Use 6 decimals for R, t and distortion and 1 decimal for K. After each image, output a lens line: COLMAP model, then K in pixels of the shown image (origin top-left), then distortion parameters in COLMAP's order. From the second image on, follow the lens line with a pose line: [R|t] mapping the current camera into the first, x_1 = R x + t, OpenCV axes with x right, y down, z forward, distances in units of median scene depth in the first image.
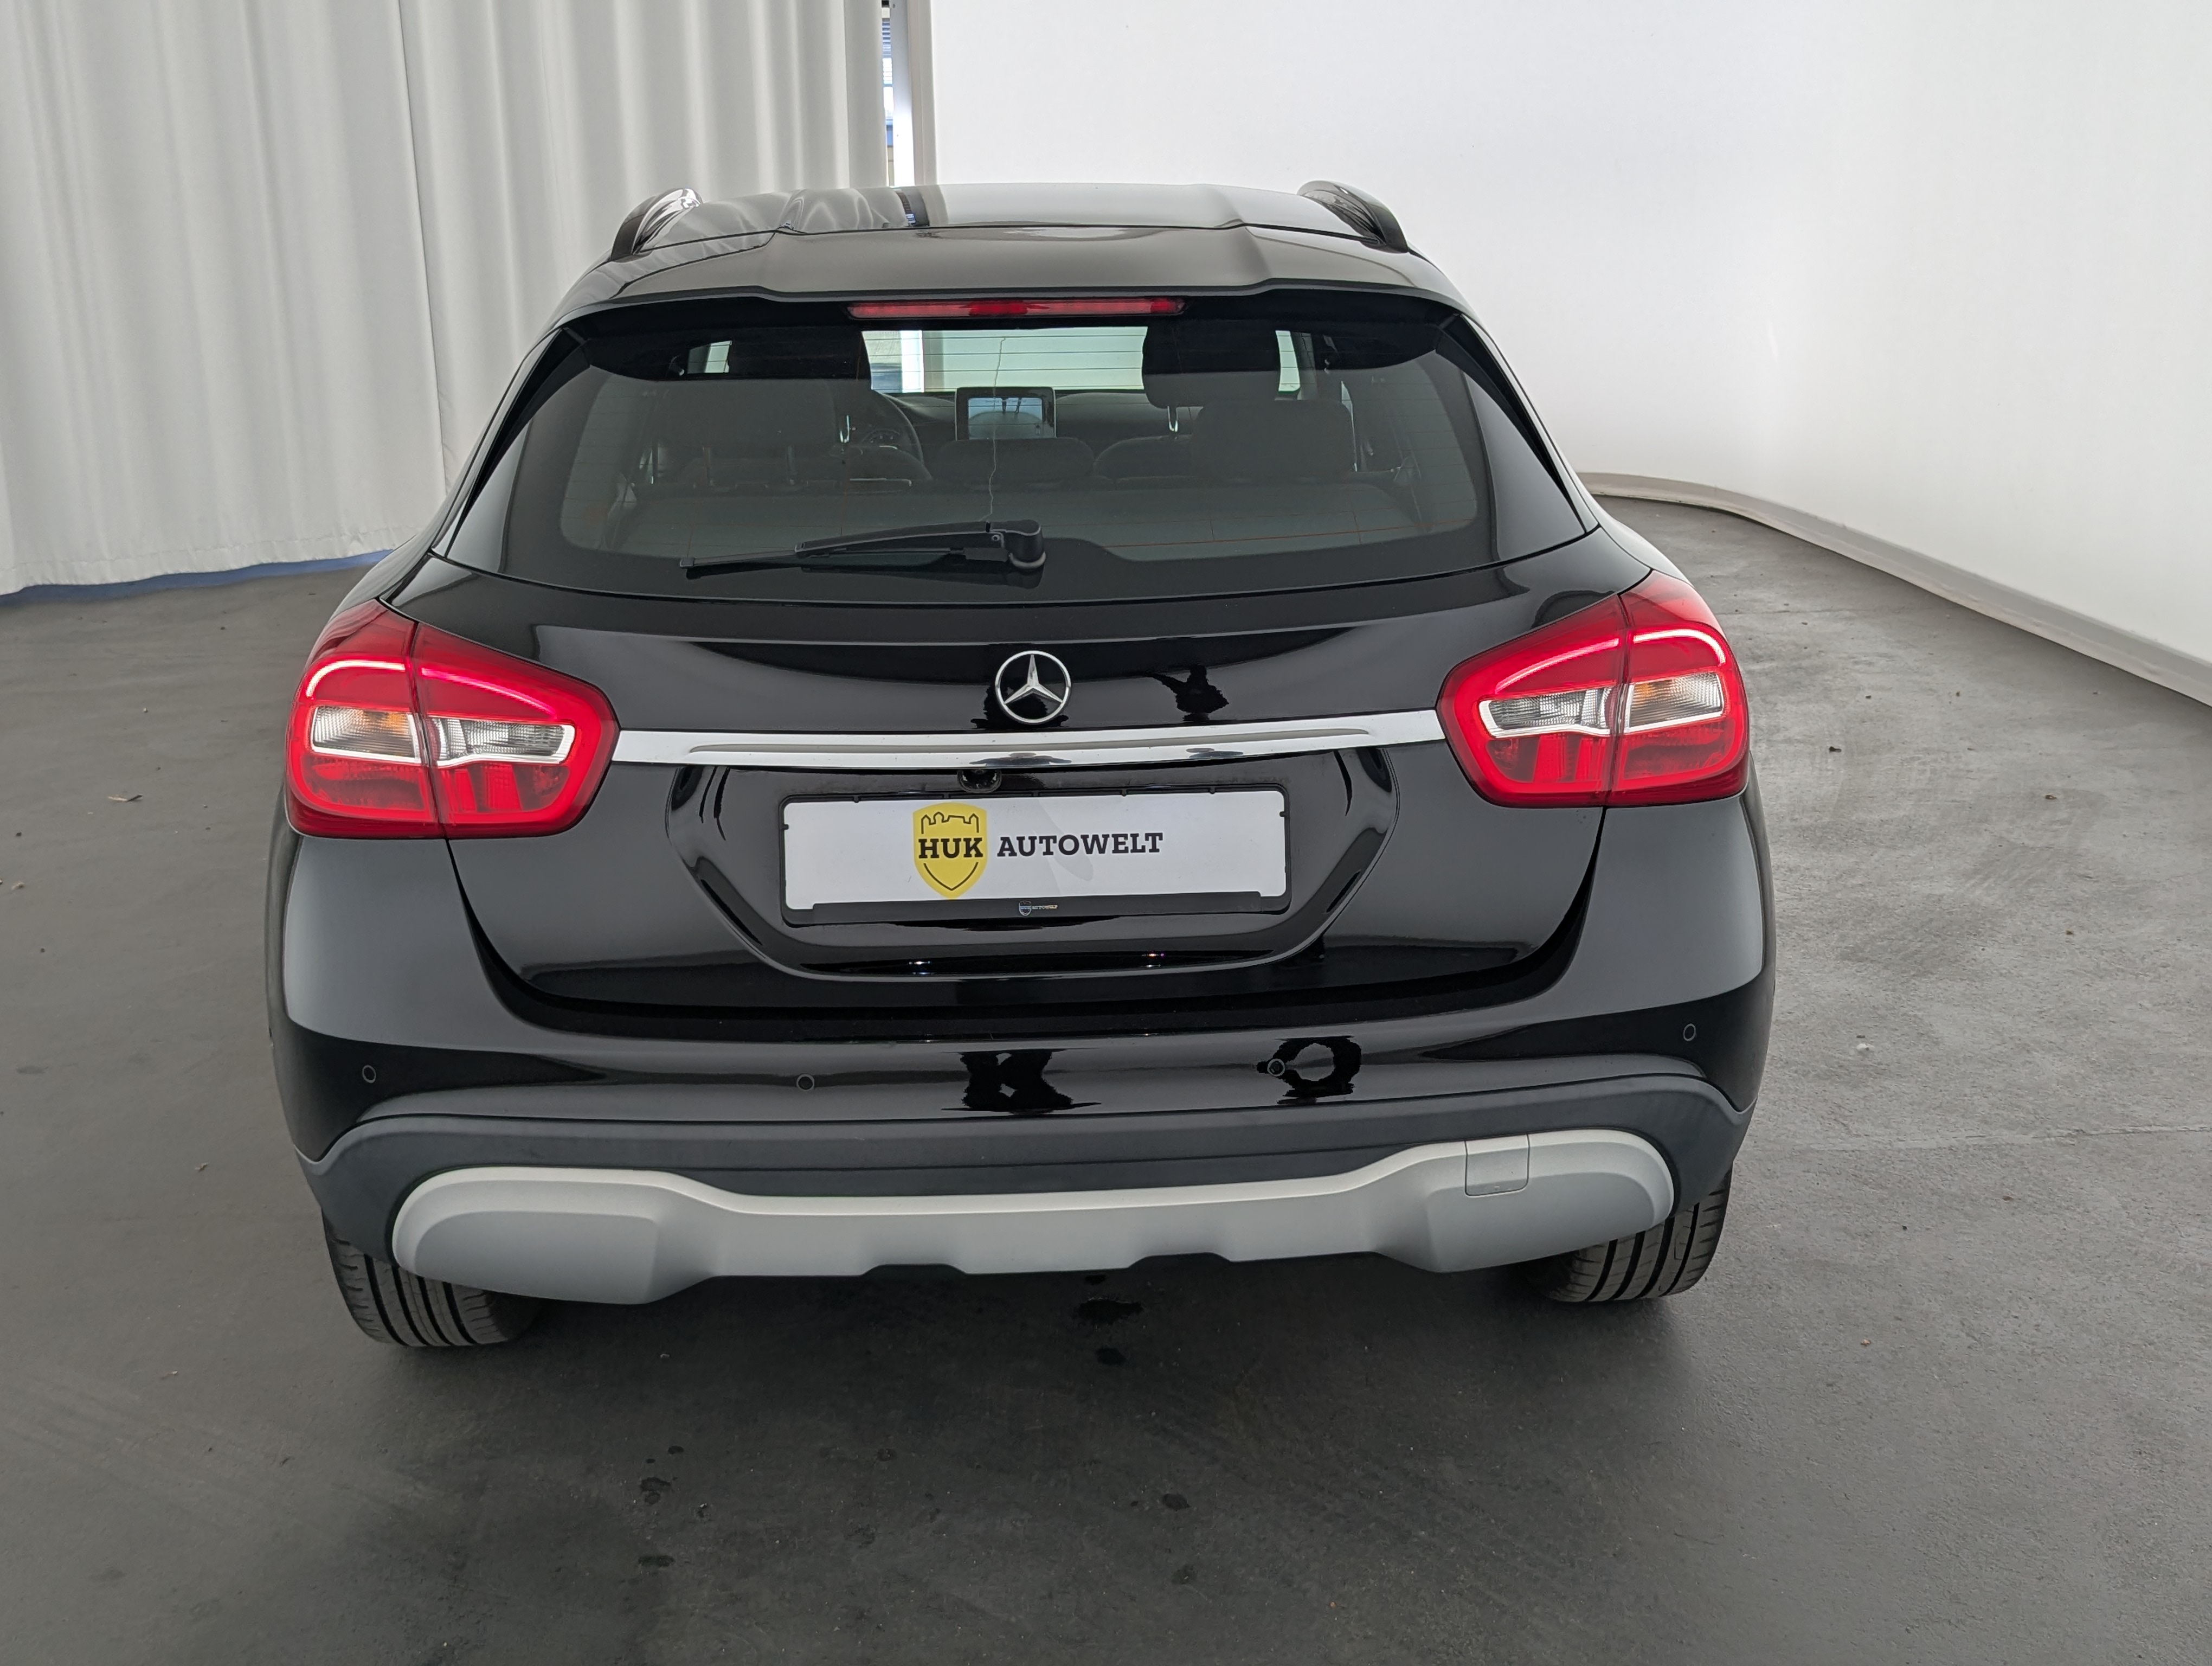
lens RADIAL K [[2196.6, 0, 1091.1], [0, 2196.6, 850.5], [0, 0, 1]] dist [0.055055, 0.000000]
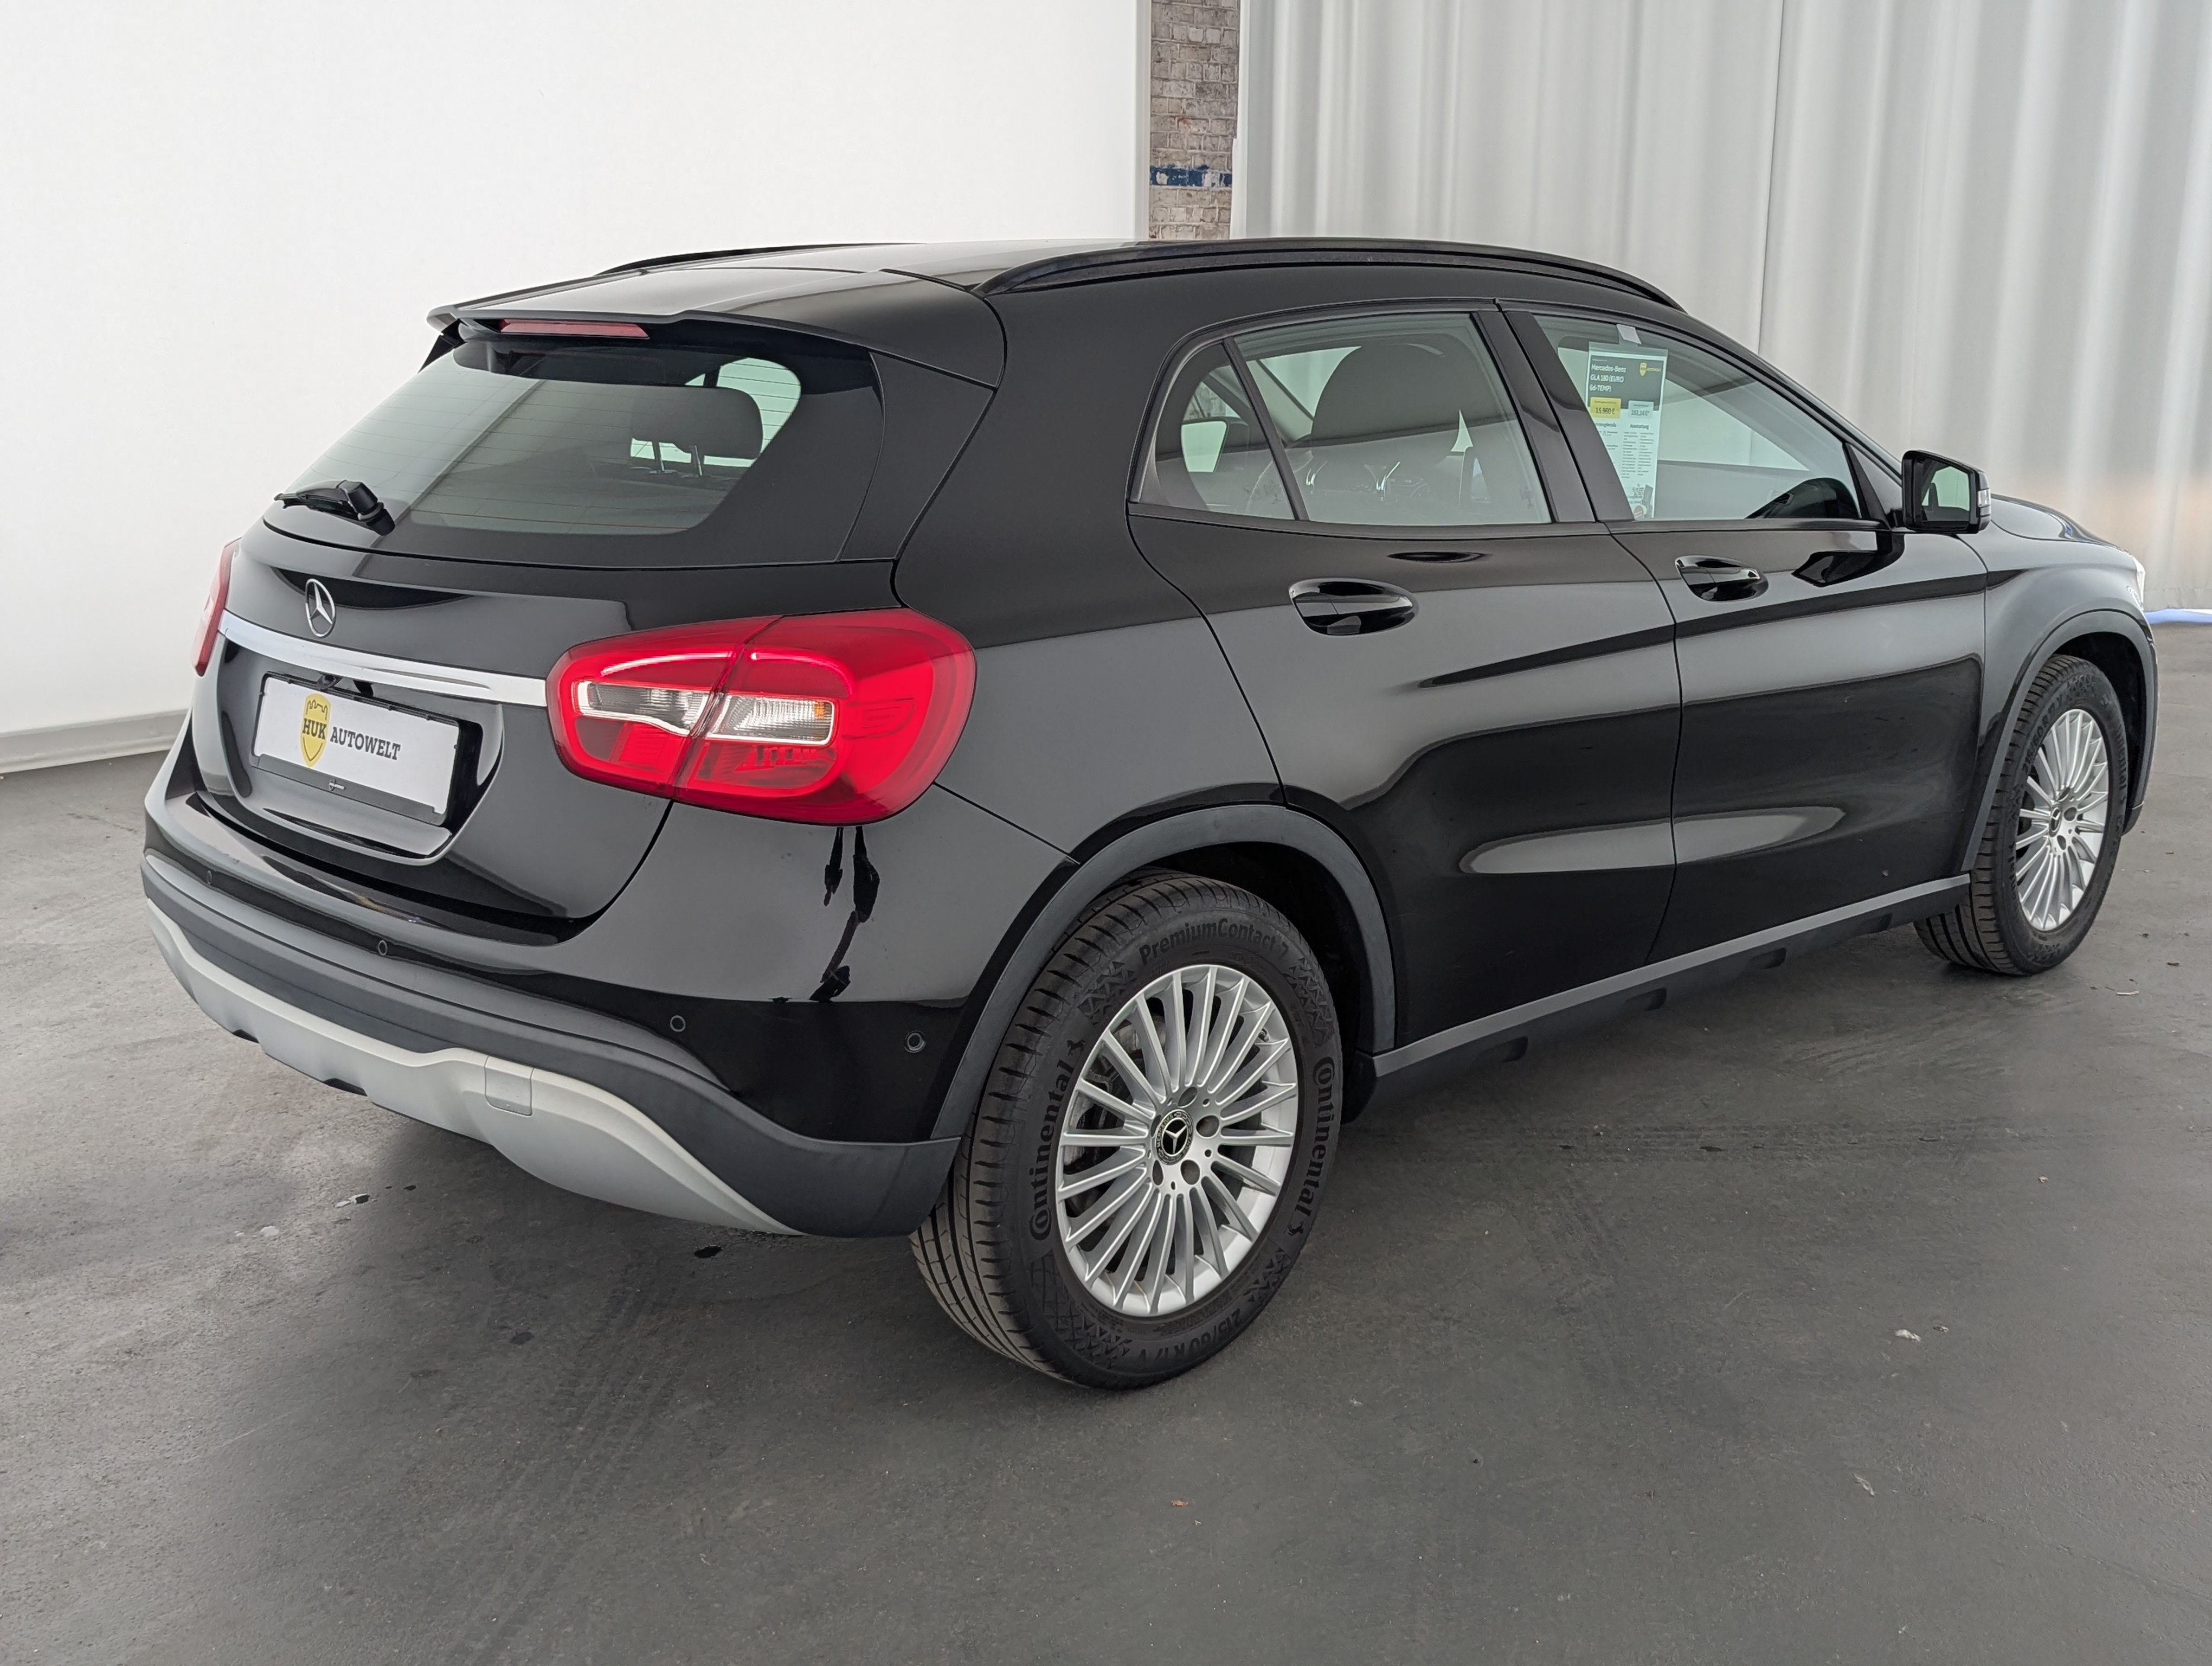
lens RADIAL K [[2196.6, 0, 1109.0], [0, 2196.6, 831.1], [0, 0, 1]] dist [0.055055, 0.000000]
pose [[0.684459, 0.188486, -0.704265, 1.036058], [-0.215887, 0.975078, 0.051149, -0.096397], [0.696354, 0.117032, 0.708092, 0.354284]]
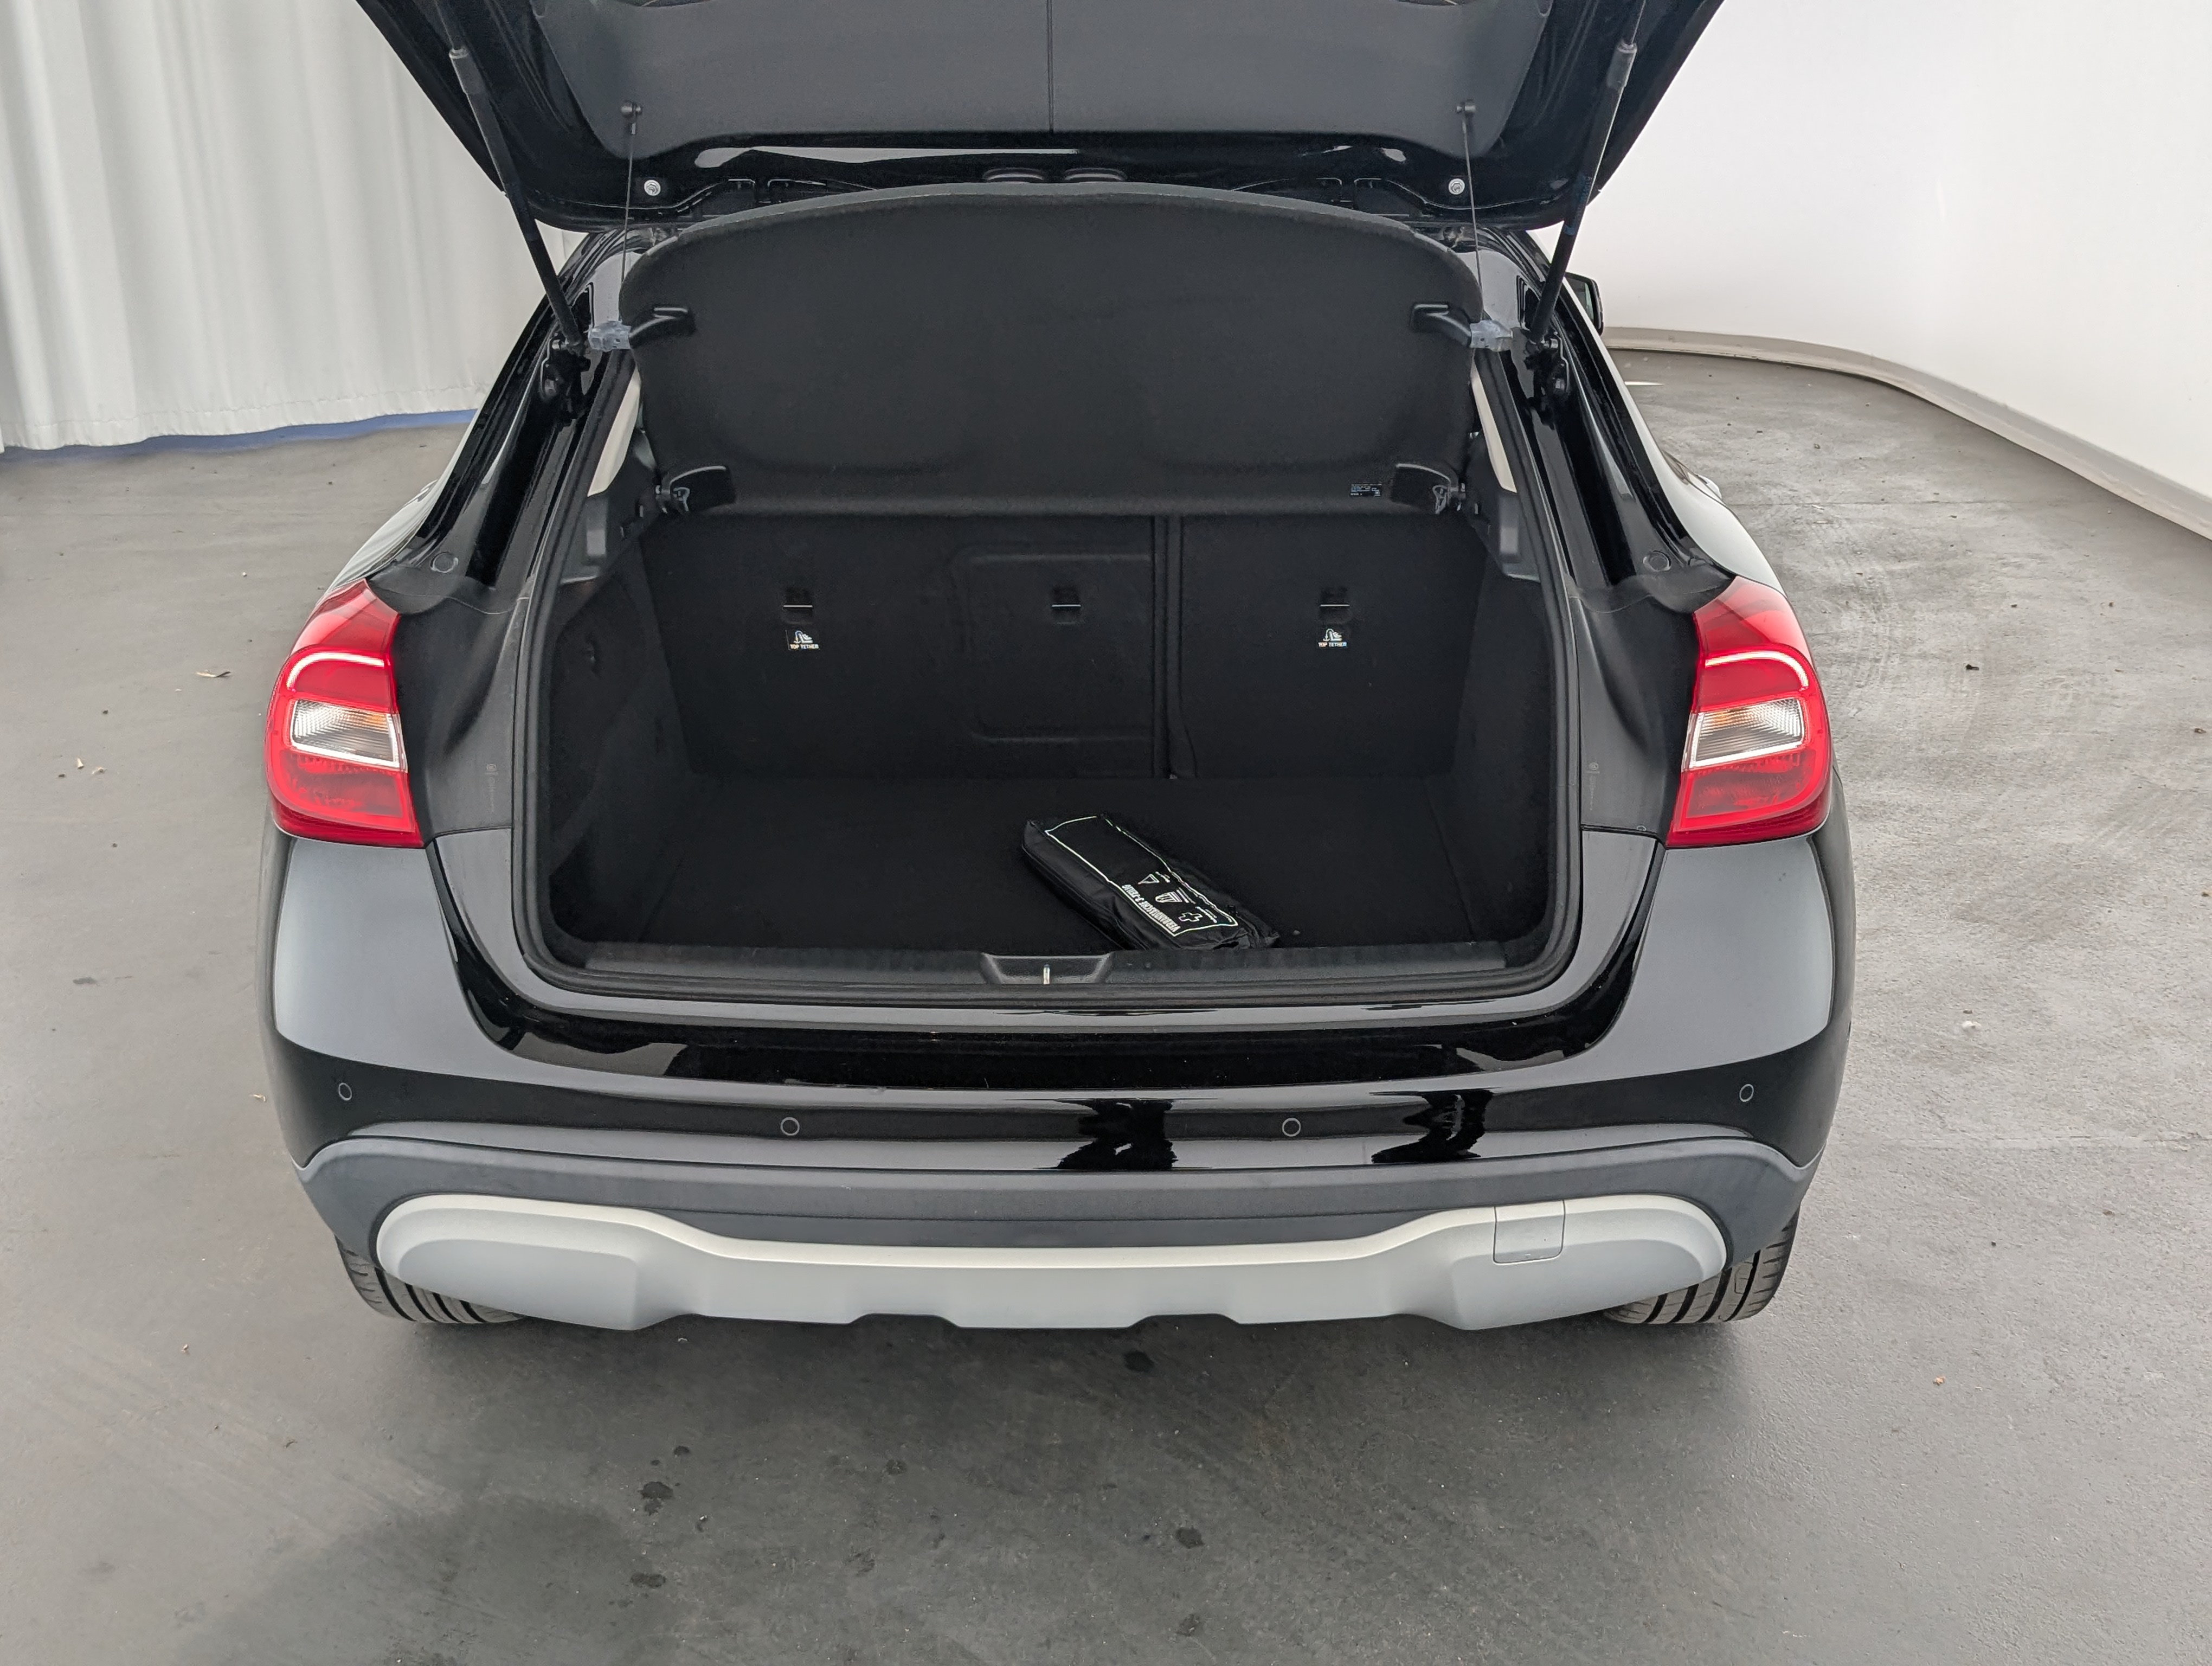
lens RADIAL K [[2196.6, 0, 1114.7], [0, 2196.6, 834.9], [0, 0, 1]] dist [0.055055, 0.000000]
pose [[0.998255, 0.029790, -0.050983, 0.045933], [-0.026090, 0.997081, 0.071749, -0.077750], [0.052971, -0.070293, 0.996119, 0.063955]]
